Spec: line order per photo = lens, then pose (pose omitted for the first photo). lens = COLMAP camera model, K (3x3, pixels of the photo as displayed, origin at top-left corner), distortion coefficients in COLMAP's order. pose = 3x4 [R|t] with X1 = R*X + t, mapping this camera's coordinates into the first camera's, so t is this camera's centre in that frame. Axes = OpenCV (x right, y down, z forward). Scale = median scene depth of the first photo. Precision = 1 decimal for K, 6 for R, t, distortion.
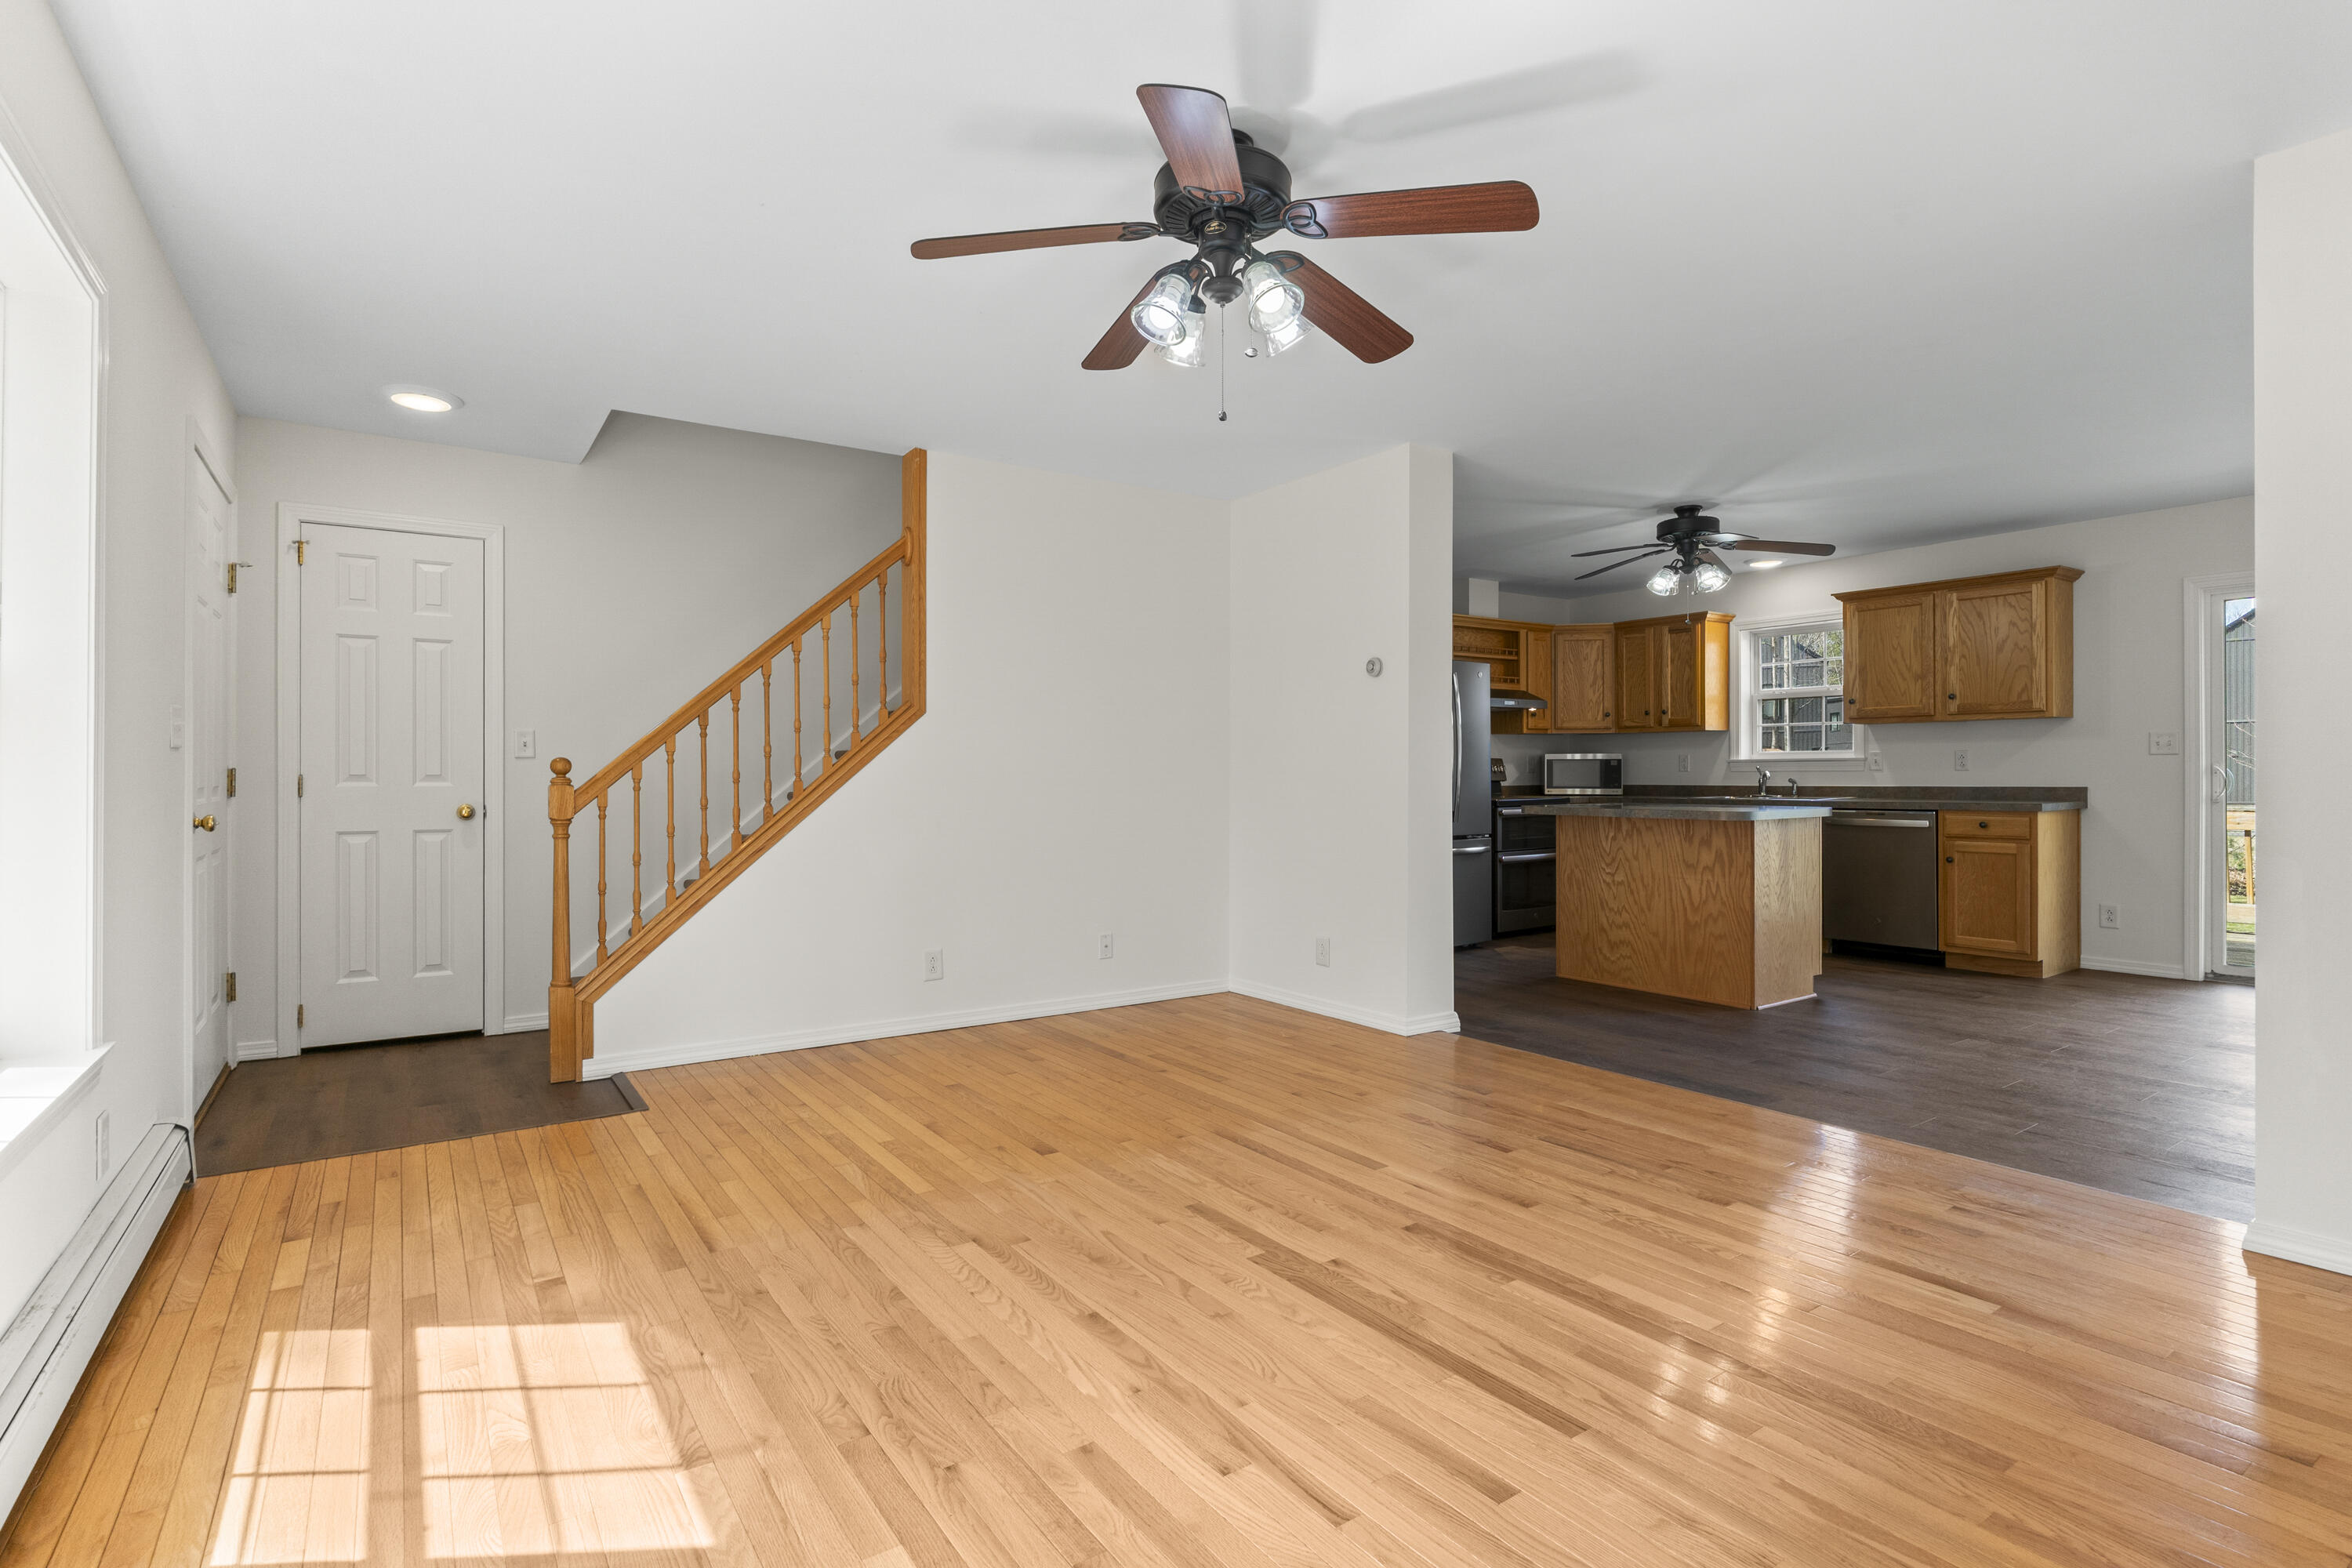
lens RADIAL K [[1143.2, 0, 1176.7], [0, 1143.2, 781.4], [0, 0, 1]] dist [0.000803, 0.000593]
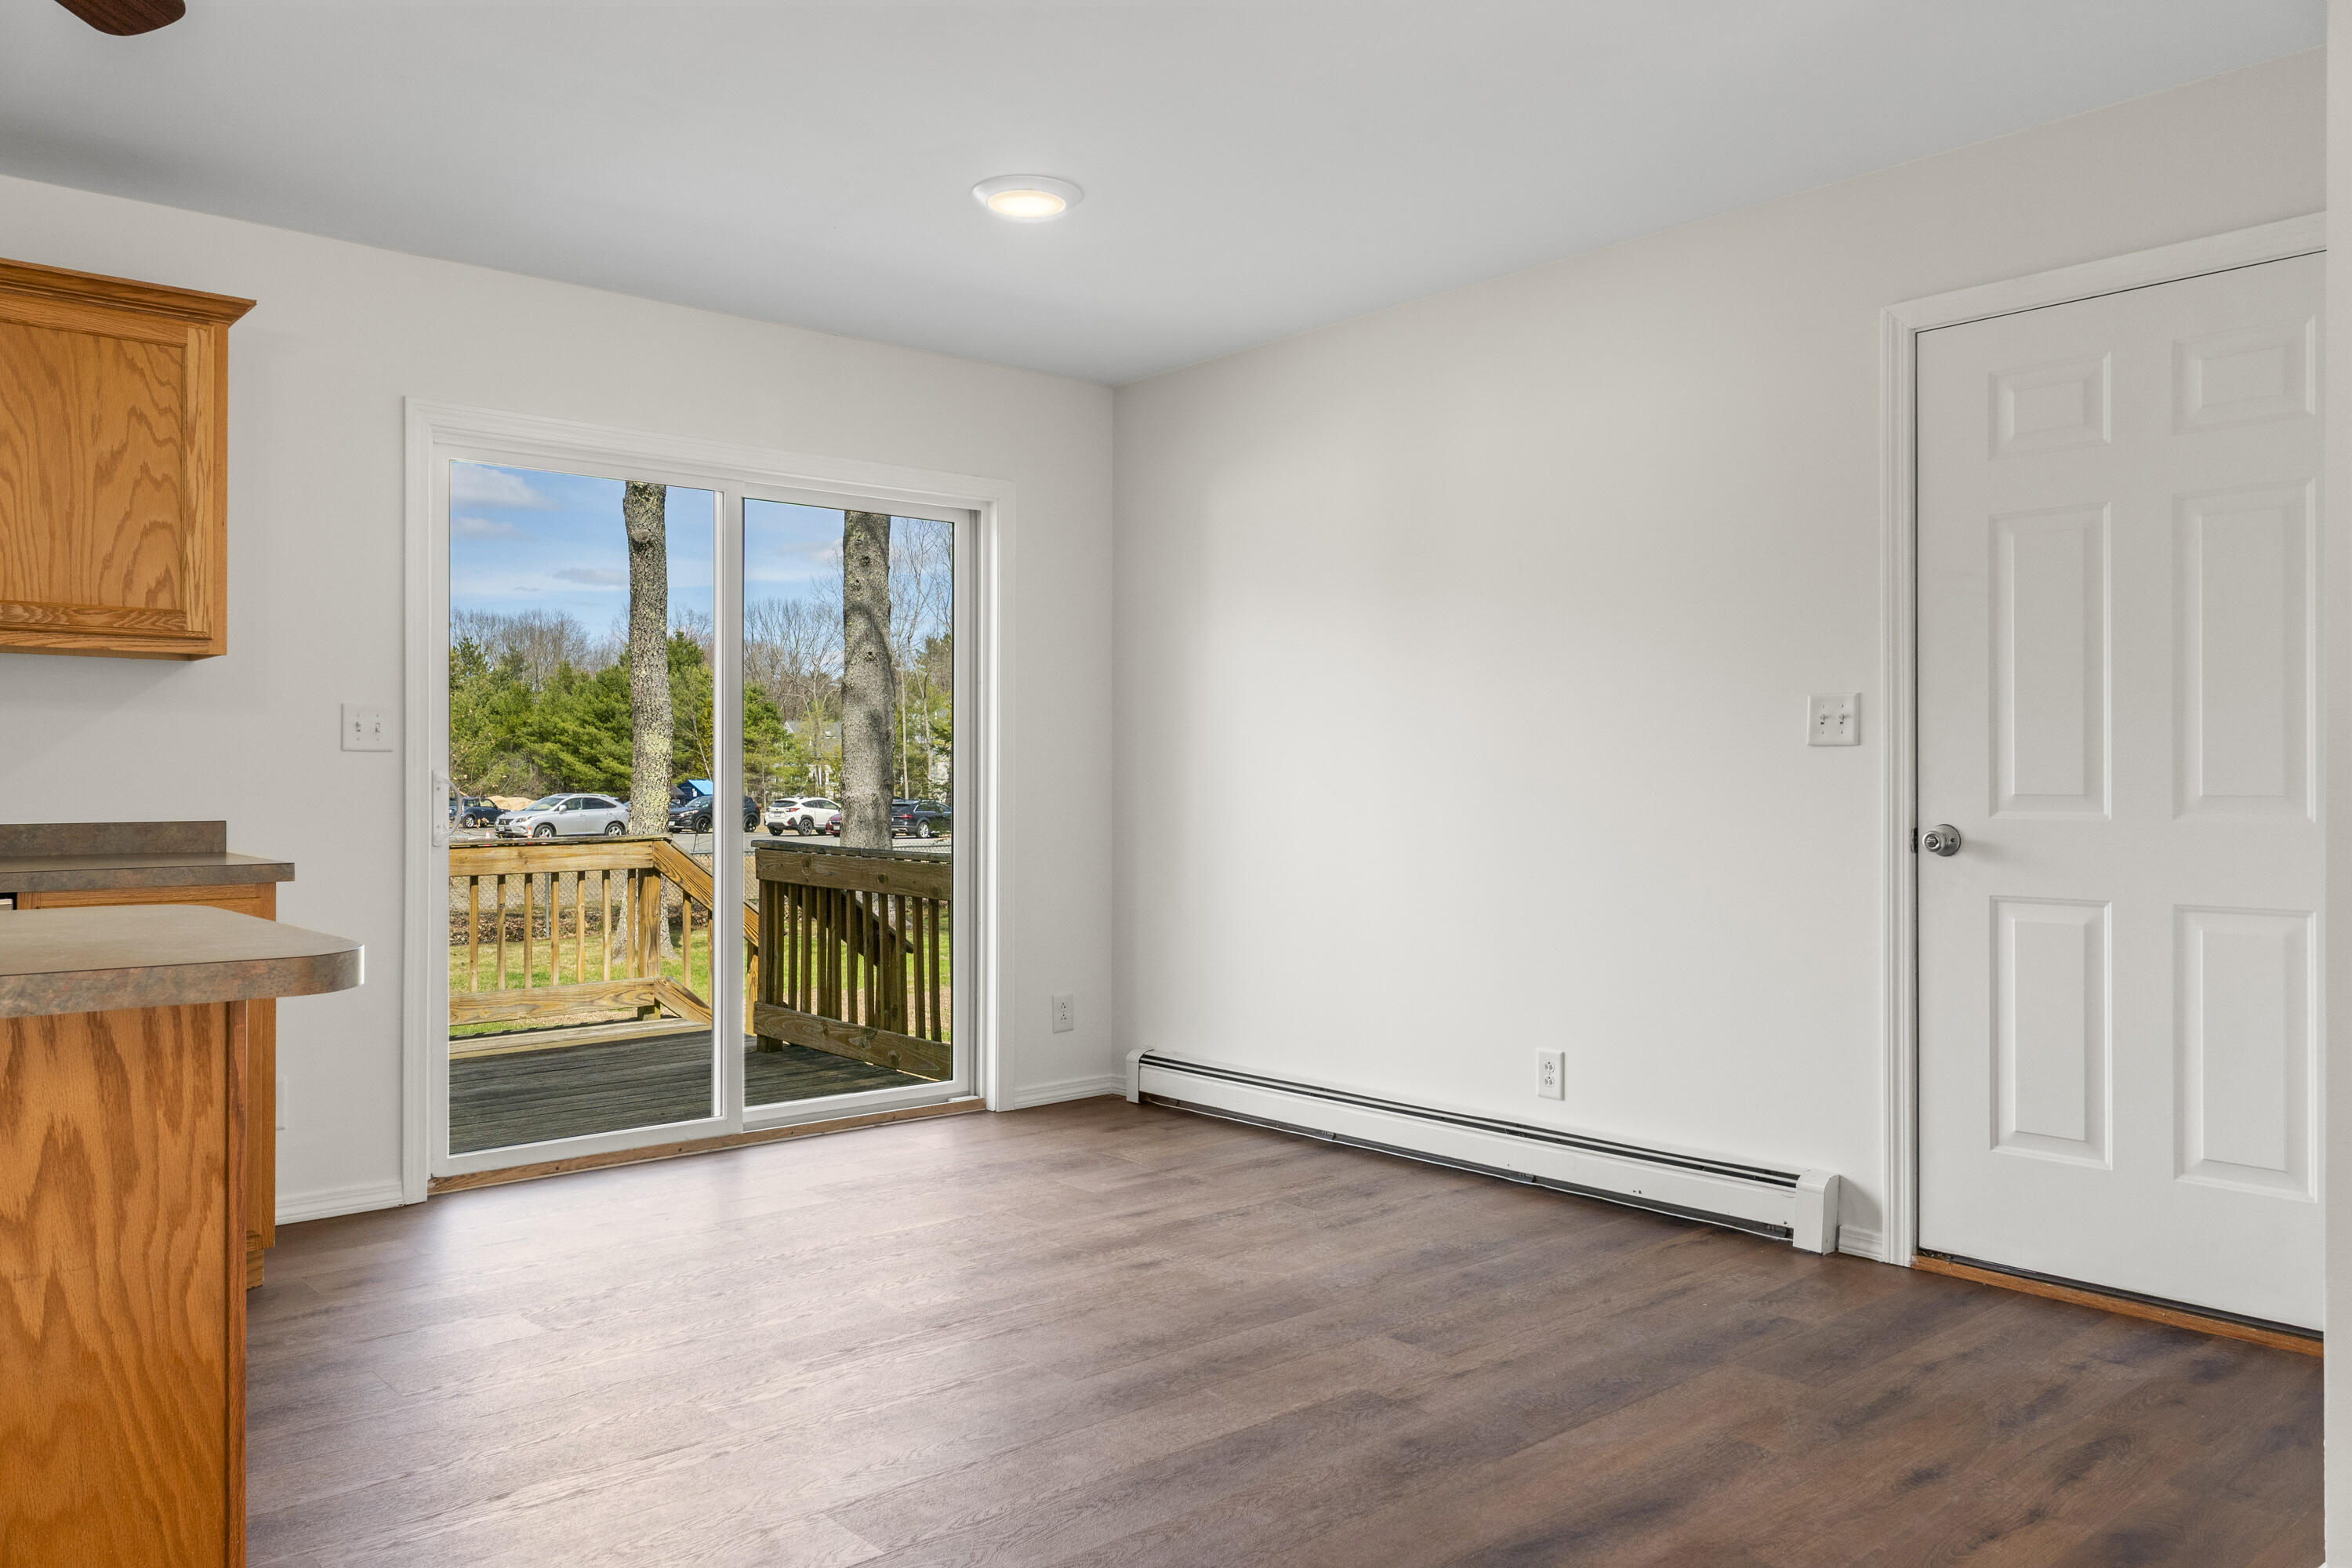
lens RADIAL K [[1702.9, 0, 1176.0], [0, 1702.9, 784.0], [0, 0, 1]] dist [0.005571, 0.003340]
pose [[-0.106753, 0.004074, 0.994277, 0.098175], [0.007305, 0.999968, -0.003313, -0.004211], [-0.994259, 0.006909, -0.106779, 0.675192]]
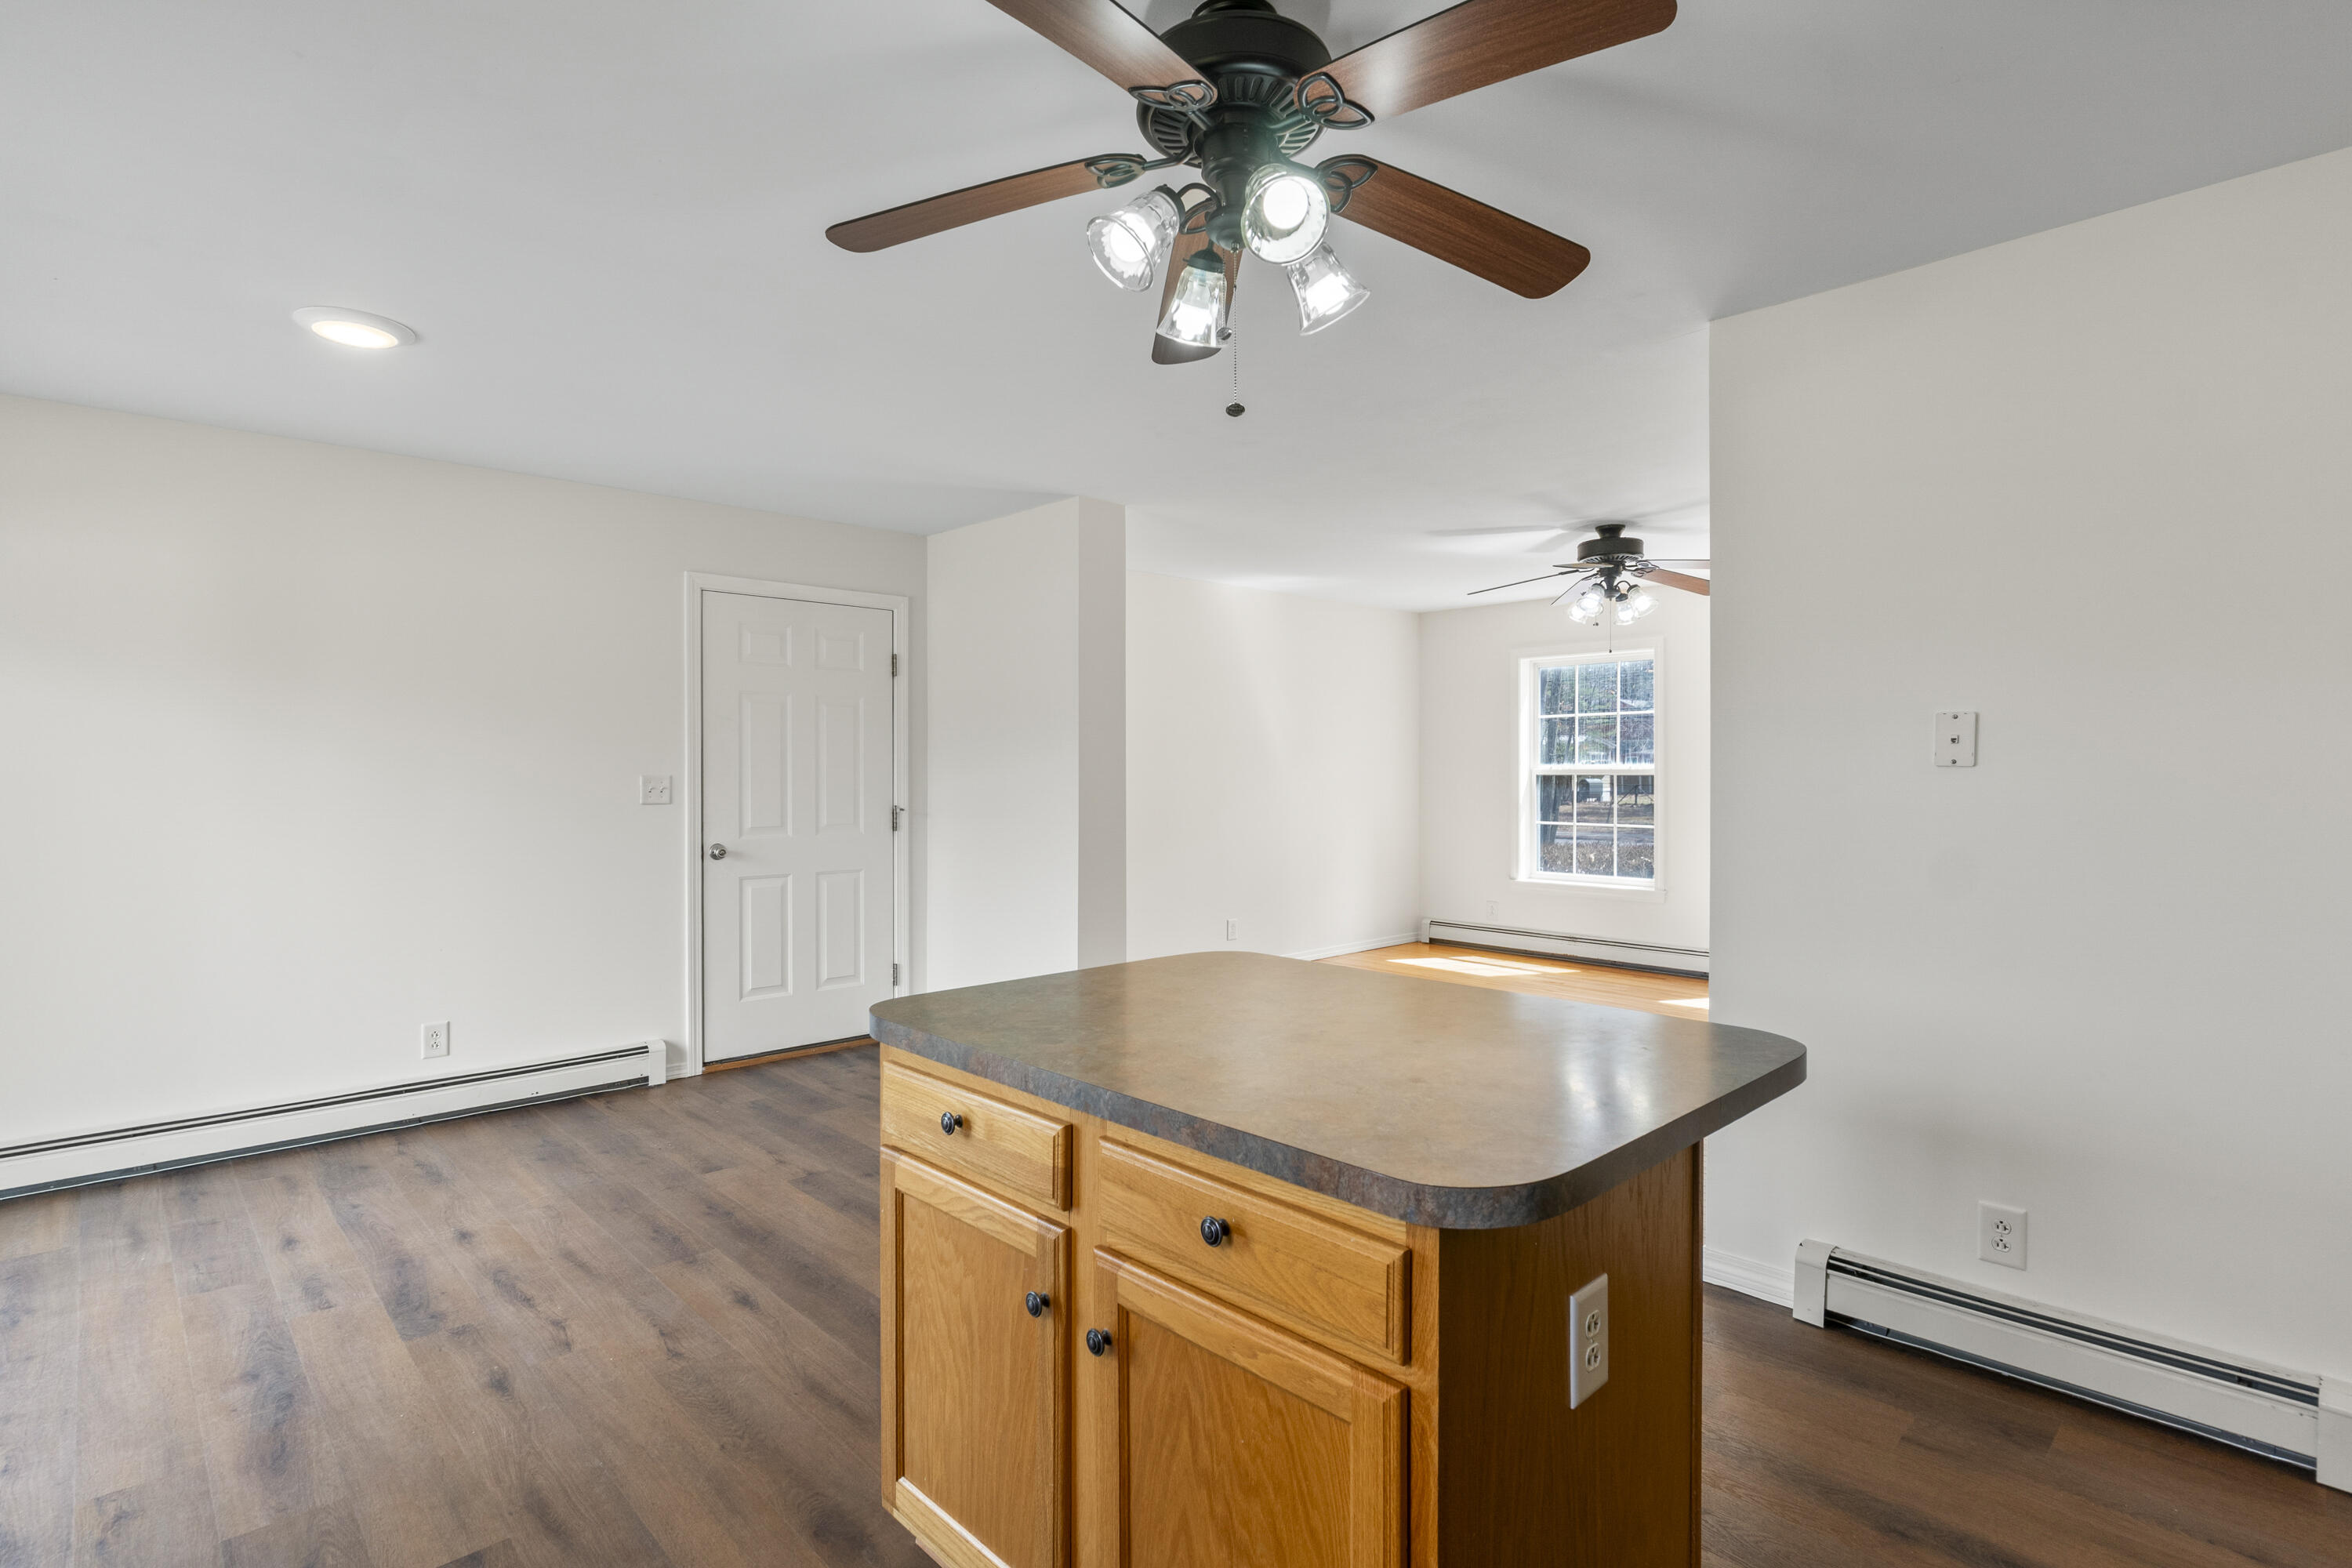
lens RADIAL K [[1151.1, 0, 1176.0], [0, 1151.1, 784.0], [0, 0, 1]] dist [-0.014315, -0.000773]
pose [[-0.982886, 0.004461, -0.184158, 0.489397], [0.002774, 0.999952, 0.009418, -0.037577], [0.184191, 0.008746, -0.982851, 1.173447]]
